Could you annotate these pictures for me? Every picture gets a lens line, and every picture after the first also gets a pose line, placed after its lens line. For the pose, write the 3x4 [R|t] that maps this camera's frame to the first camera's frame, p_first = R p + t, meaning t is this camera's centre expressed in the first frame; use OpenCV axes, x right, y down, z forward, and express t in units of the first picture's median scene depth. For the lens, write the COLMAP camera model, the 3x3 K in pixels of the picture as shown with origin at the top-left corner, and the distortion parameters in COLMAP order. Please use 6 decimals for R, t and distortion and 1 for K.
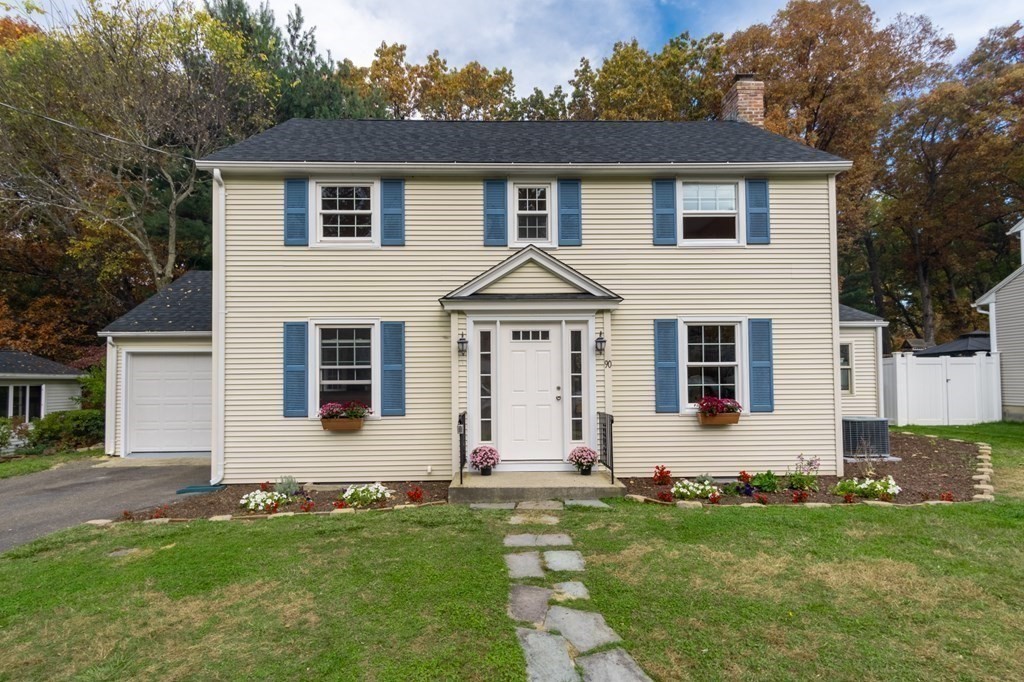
lens RADIAL K [[549.1, 0, 517.1], [0, 549.1, 358.4], [0, 0, 1]] dist [0.004851, -0.000544]
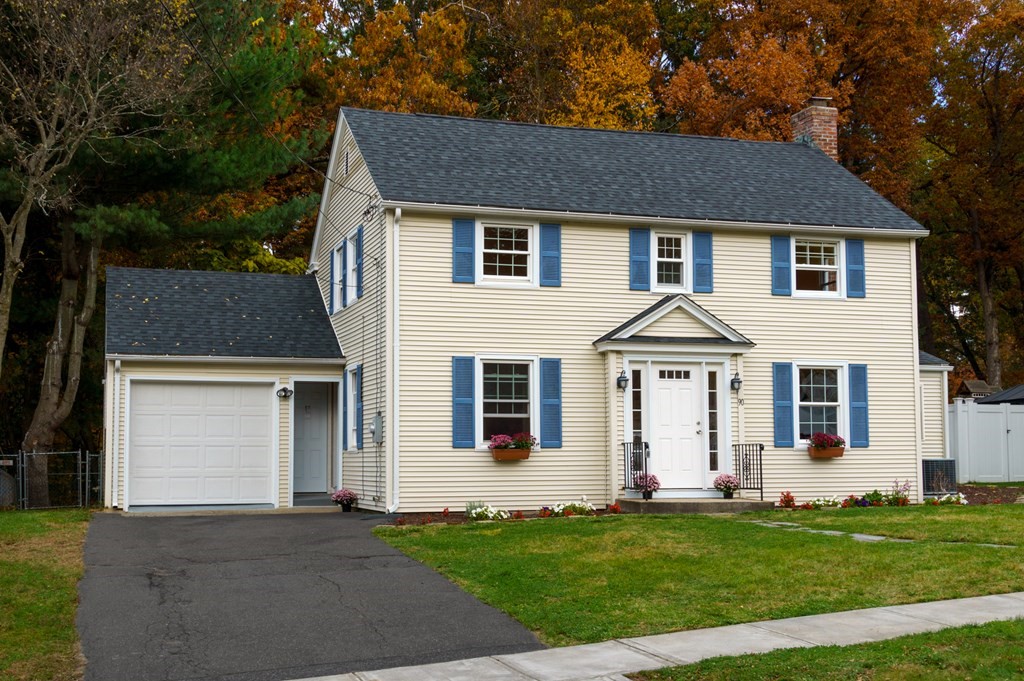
lens RADIAL K [[1303.3, 0, 507.3], [0, 1303.3, 337.4], [0, 0, 1]] dist [0.018441, 0.000000]
pose [[0.959938, 0.030488, 0.278549, -0.994844], [-0.015866, 0.998382, -0.054599, 0.030324], [-0.279763, 0.047992, 0.958869, -1.365874]]
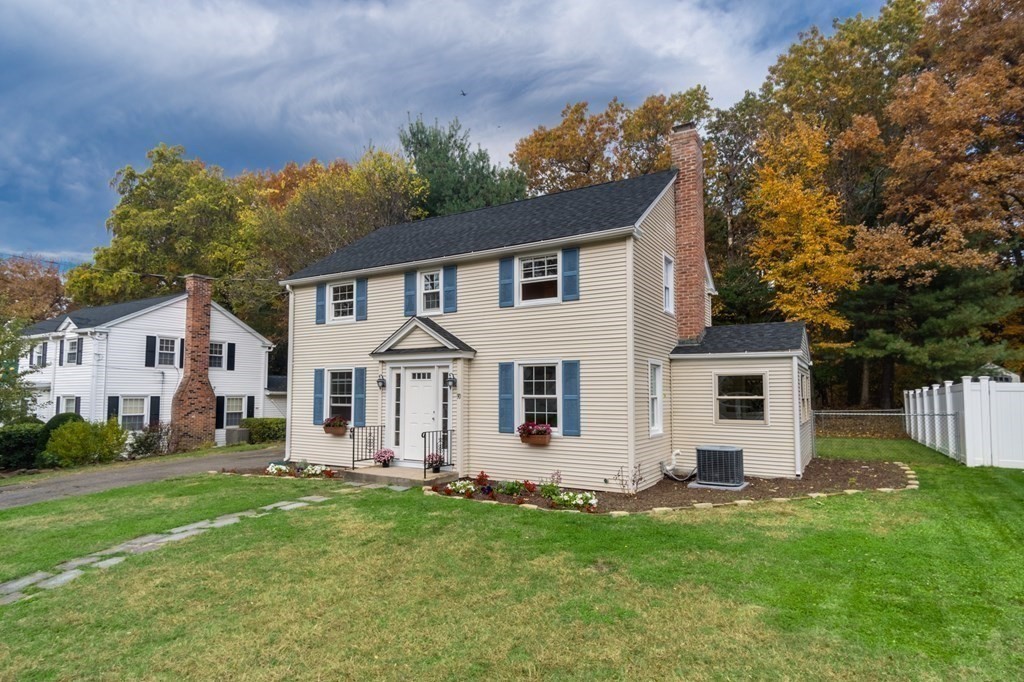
lens RADIAL K [[549.1, 0, 511.5], [0, 549.1, 349.9], [0, 0, 1]] dist [0.004851, -0.000544]
pose [[0.845050, -0.031660, -0.533749, 0.996354], [0.013129, 0.999173, -0.038480, -0.050453], [0.534526, 0.025510, 0.844767, -0.120058]]
